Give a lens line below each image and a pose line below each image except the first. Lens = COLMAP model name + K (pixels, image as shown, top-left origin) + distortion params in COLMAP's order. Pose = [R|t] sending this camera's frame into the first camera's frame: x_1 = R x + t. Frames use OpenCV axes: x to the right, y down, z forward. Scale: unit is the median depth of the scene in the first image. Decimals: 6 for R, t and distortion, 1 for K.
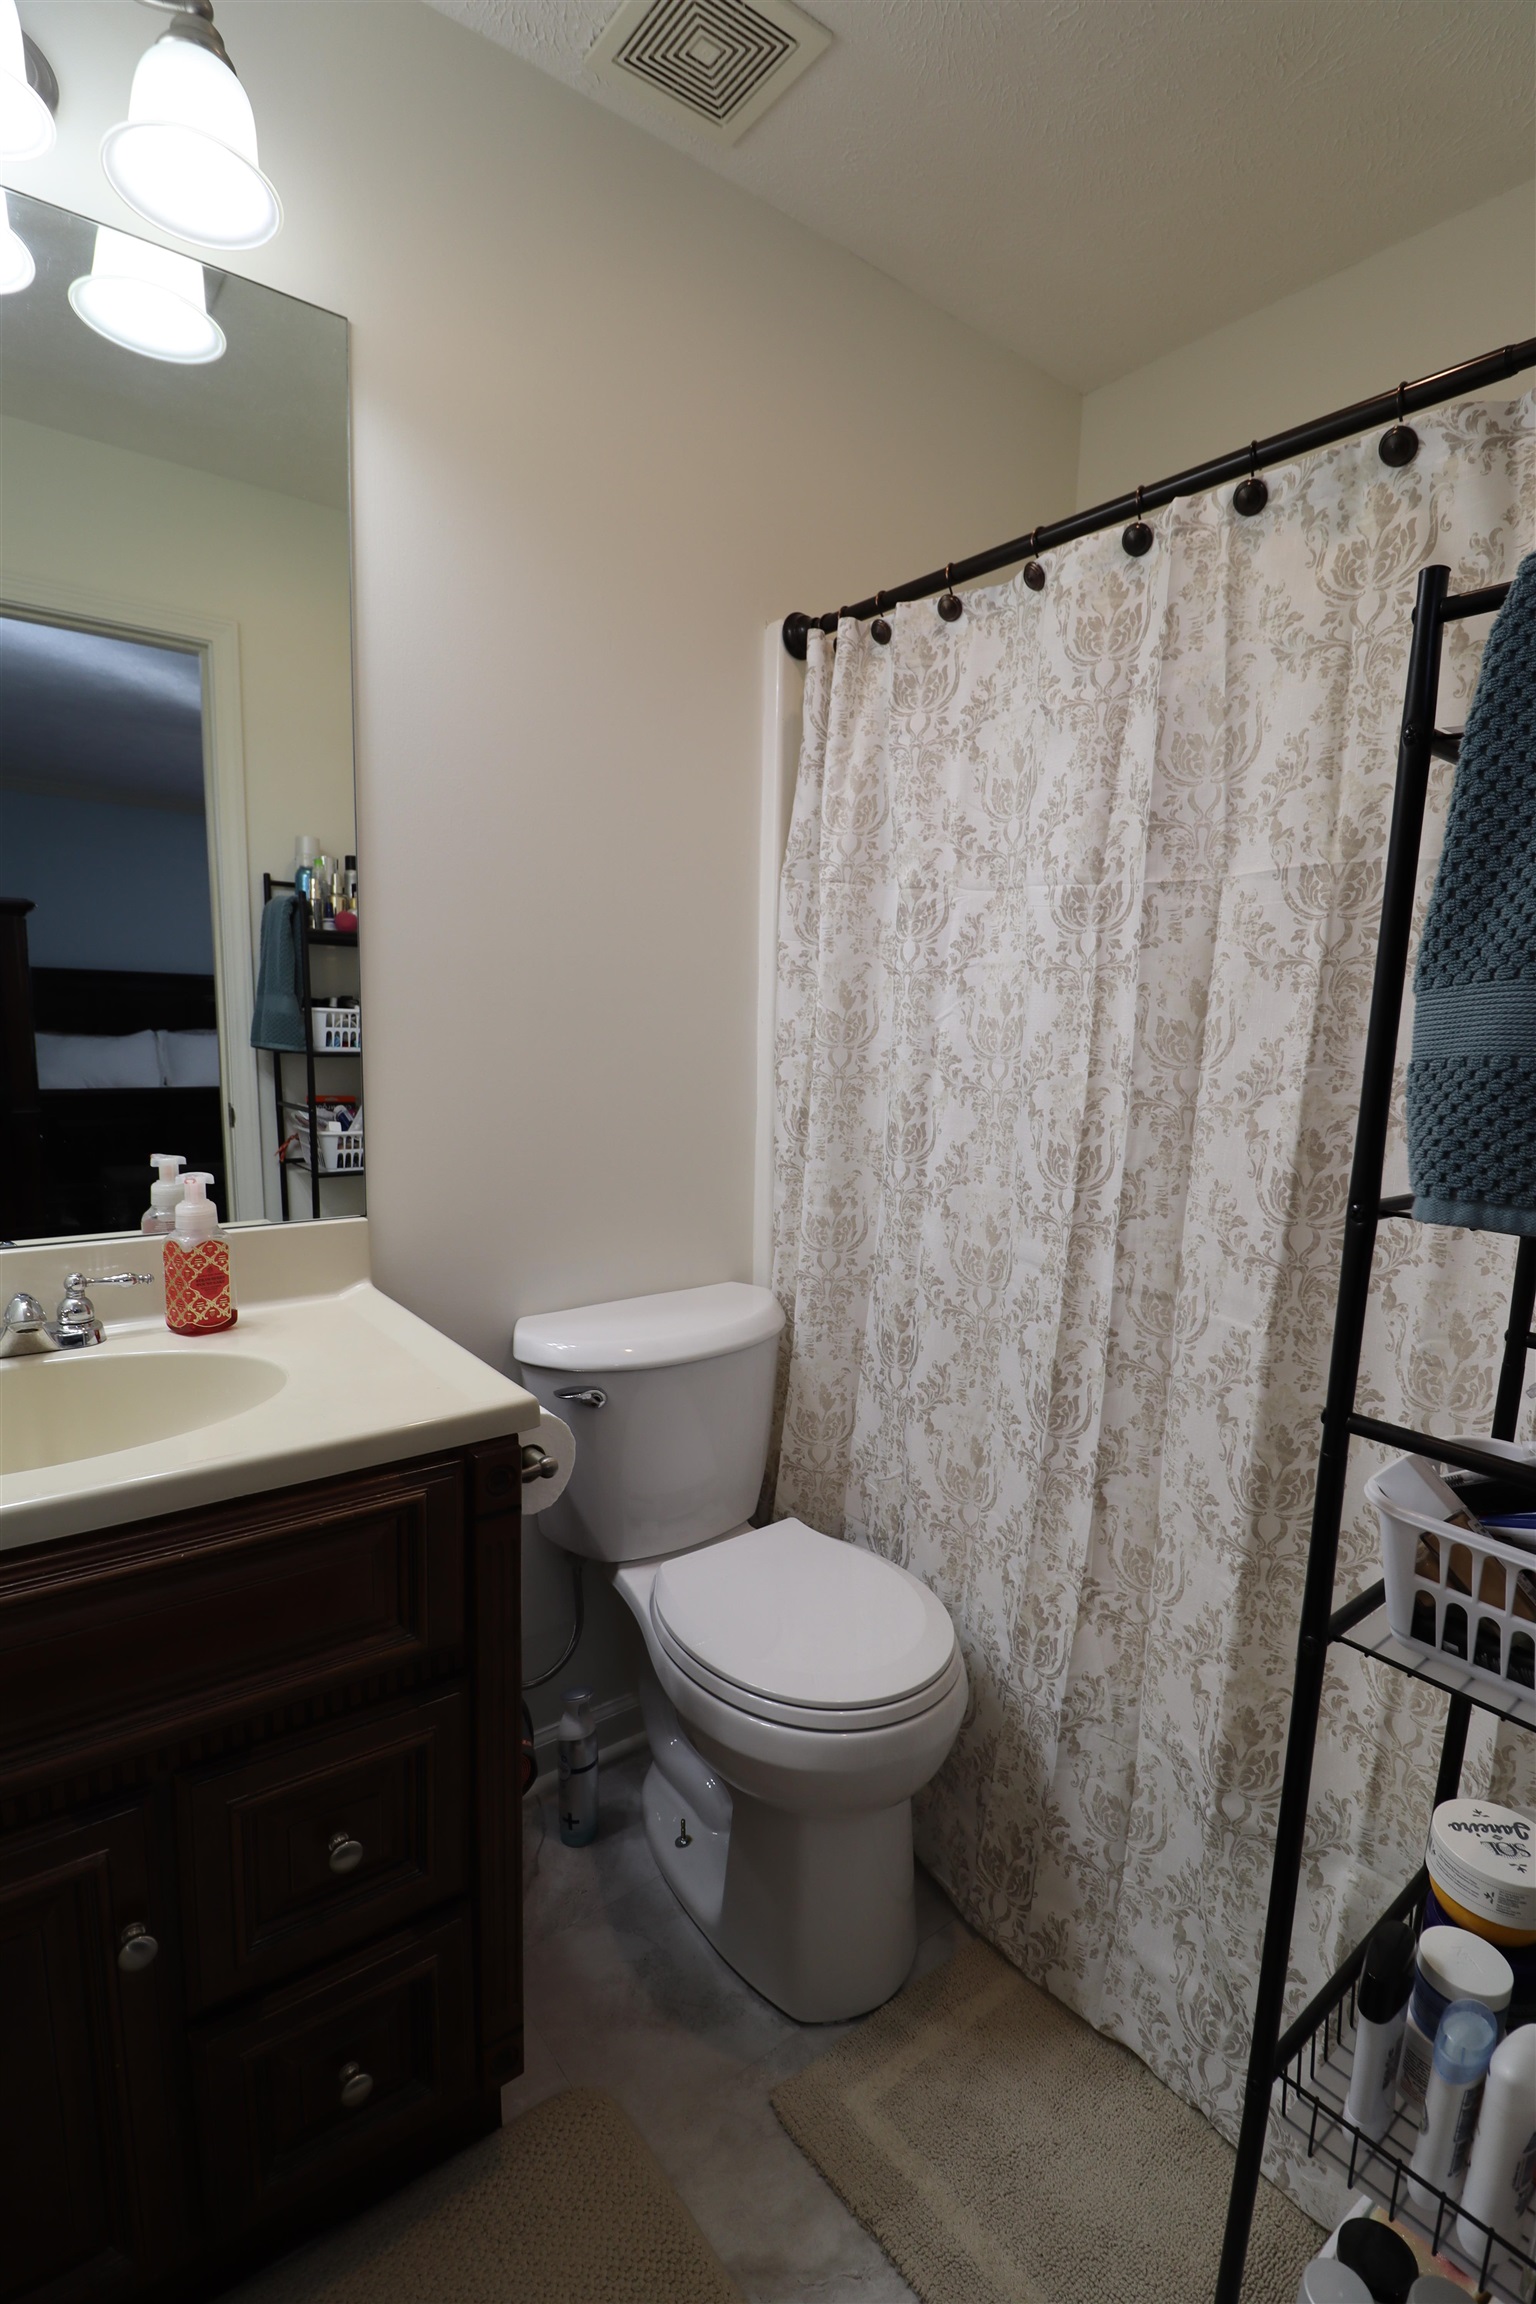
lens RADIAL K [[1064.3, 0, 786.5], [0, 1064.3, 1164.2], [0, 0, 1]] dist [-0.004030, -0.009816]
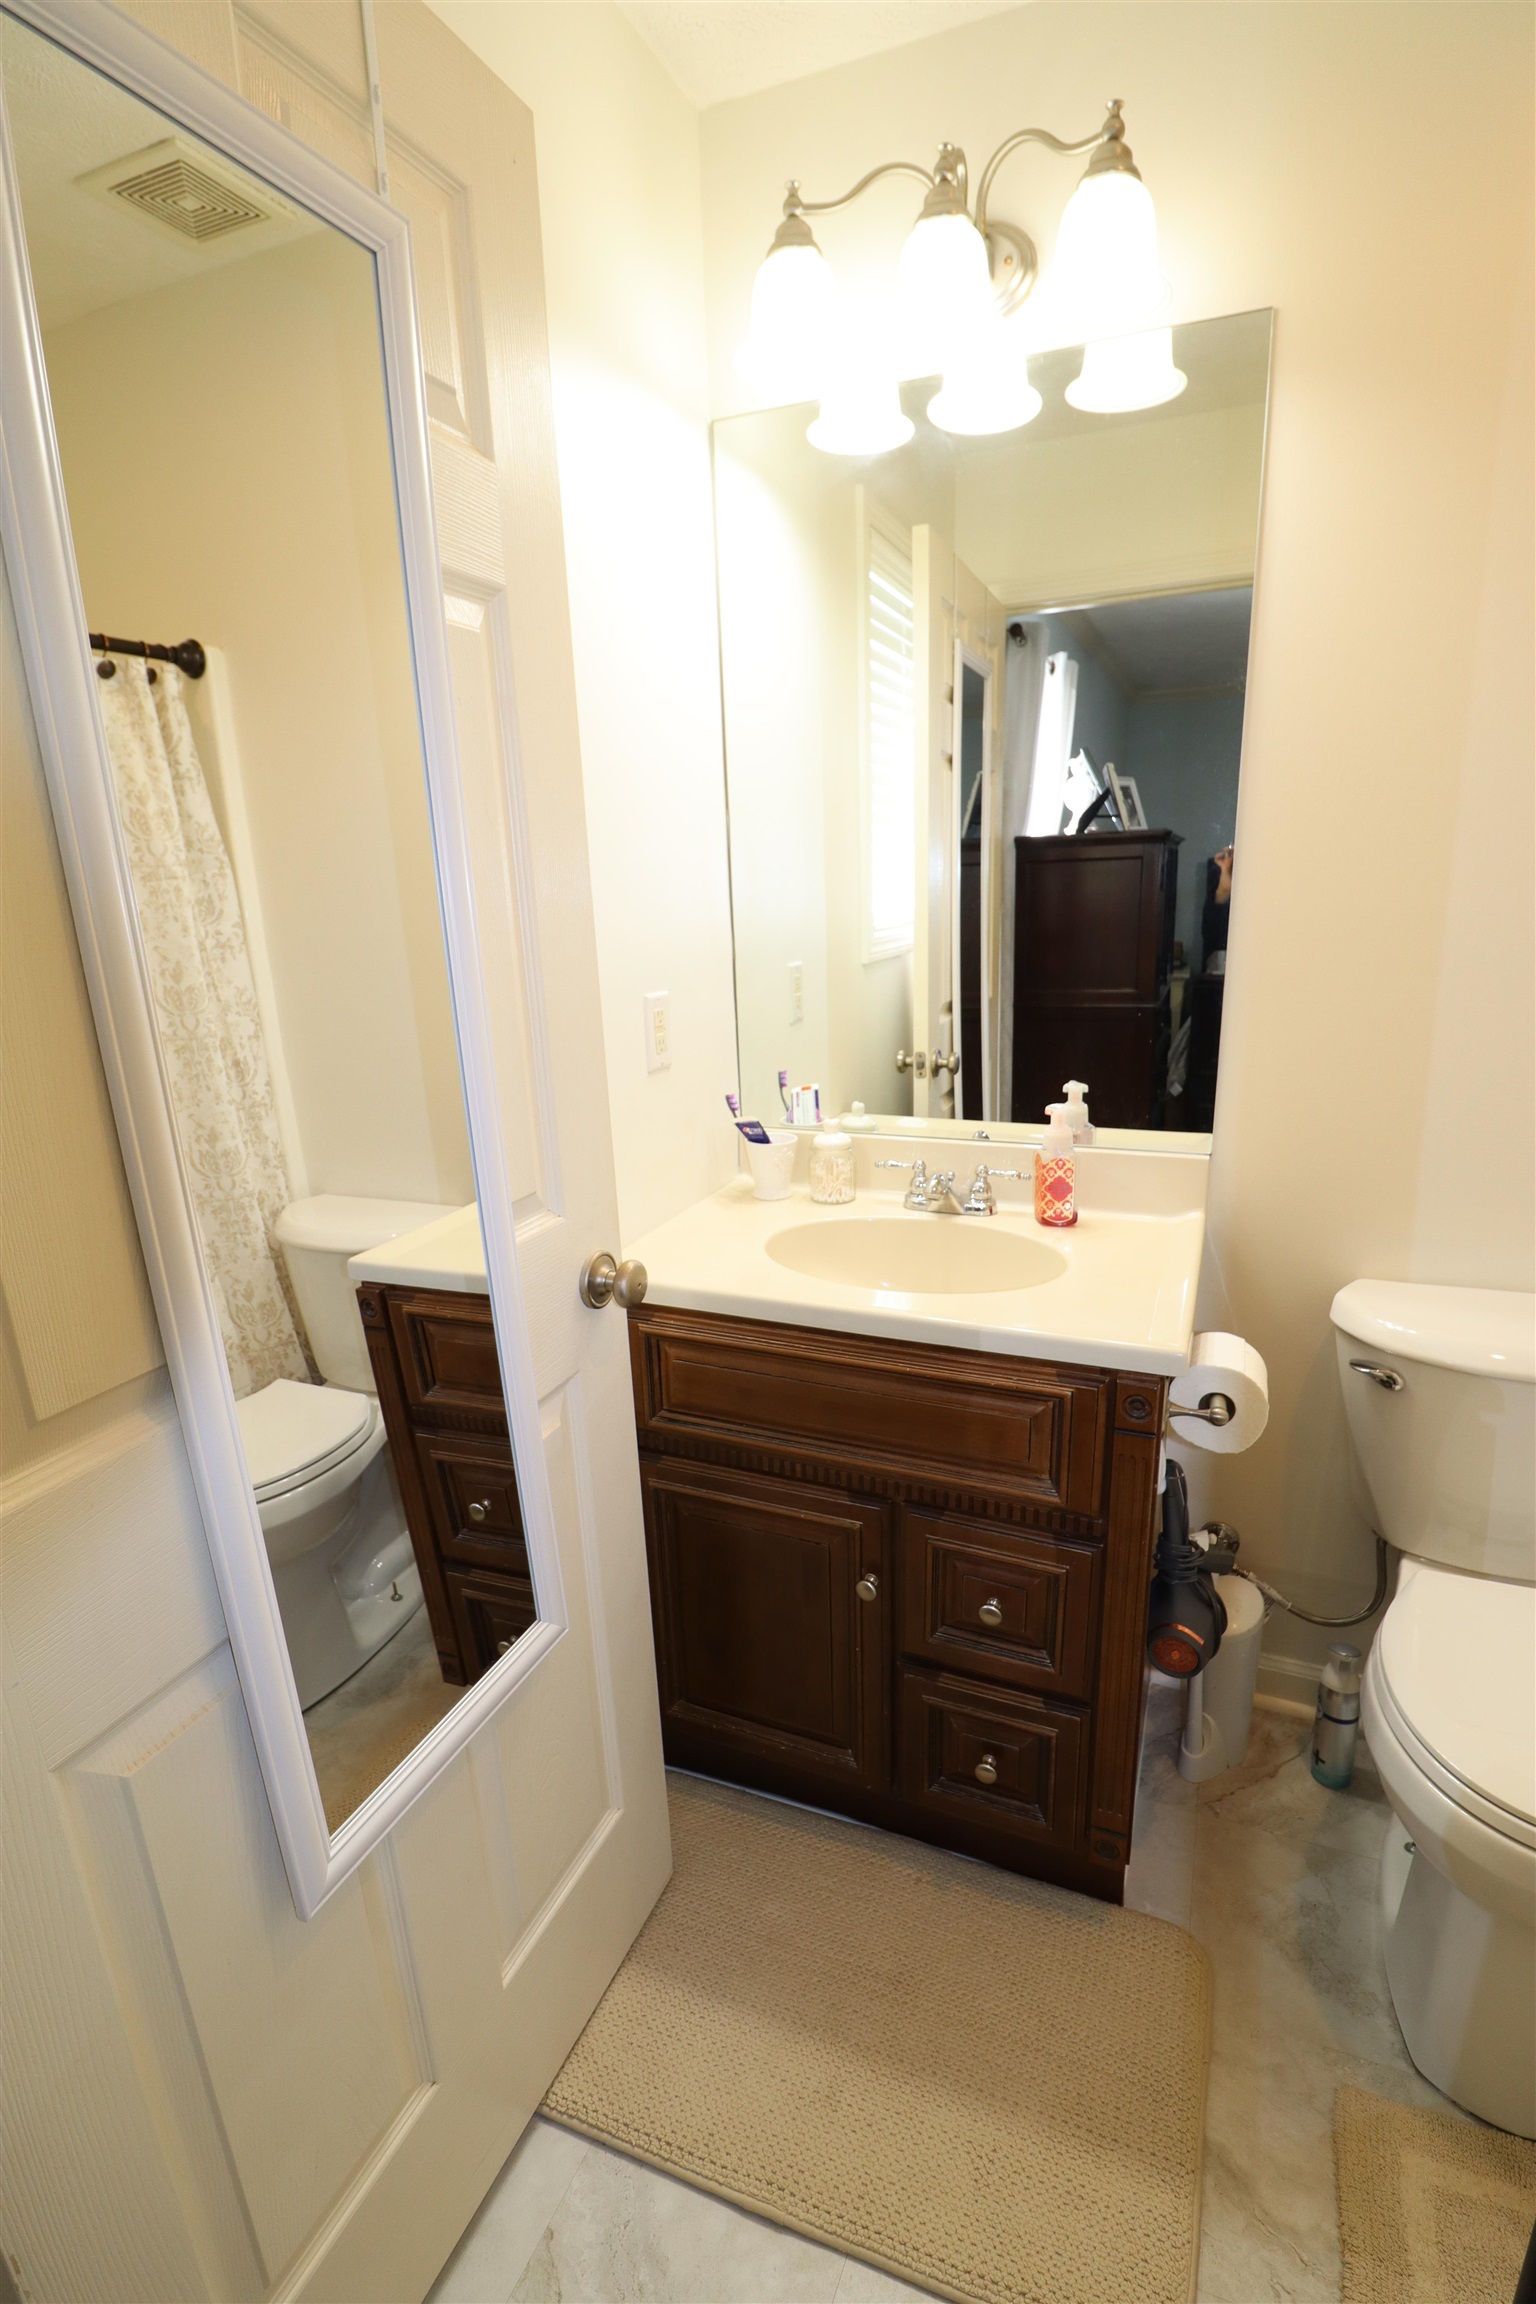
lens RADIAL K [[1064.3, 0, 786.5], [0, 1064.3, 1164.2], [0, 0, 1]] dist [-0.004030, -0.009816]
pose [[0.492104, 0.186730, -0.850274, 0.411490], [-0.076552, 0.982223, 0.171402, -0.120648], [0.867164, -0.019257, 0.497650, 0.052283]]
